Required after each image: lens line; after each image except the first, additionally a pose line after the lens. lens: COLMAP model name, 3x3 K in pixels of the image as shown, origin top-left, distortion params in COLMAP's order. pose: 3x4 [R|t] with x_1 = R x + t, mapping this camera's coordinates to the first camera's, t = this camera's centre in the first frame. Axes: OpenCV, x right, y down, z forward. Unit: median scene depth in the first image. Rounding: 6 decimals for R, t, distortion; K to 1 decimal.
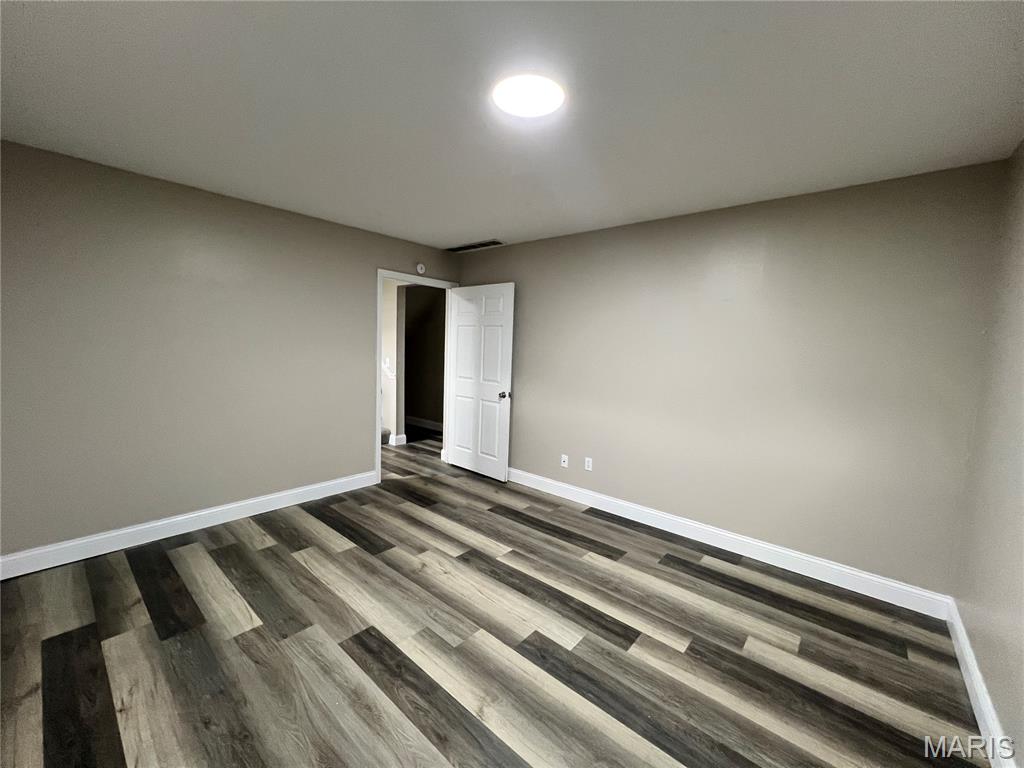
lens RADIAL K [[409.8, 0, 511.7], [0, 409.8, 384.5], [0, 0, 1]] dist [-0.003639, -0.000166]
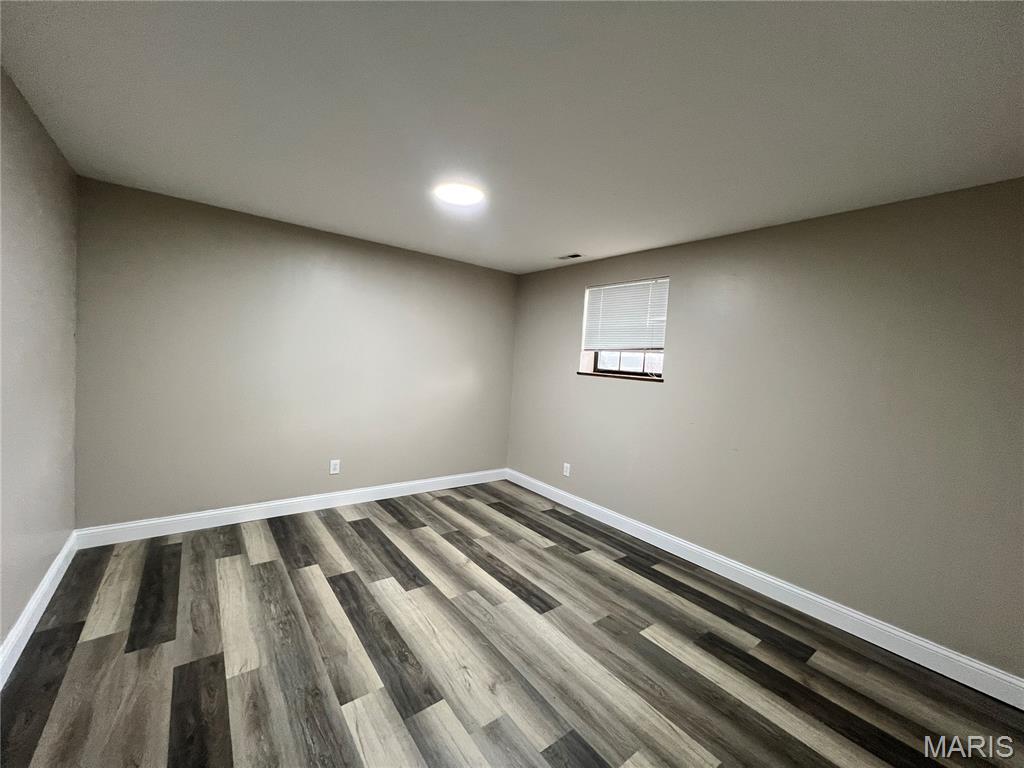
lens RADIAL K [[409.8, 0, 513.0], [0, 409.8, 384.2], [0, 0, 1]] dist [-0.003639, -0.000166]
pose [[-0.976020, -0.106614, 0.189784, -0.368266], [-0.076380, 0.984149, 0.160055, -0.194955], [-0.203839, 0.141721, -0.968692, 1.803647]]
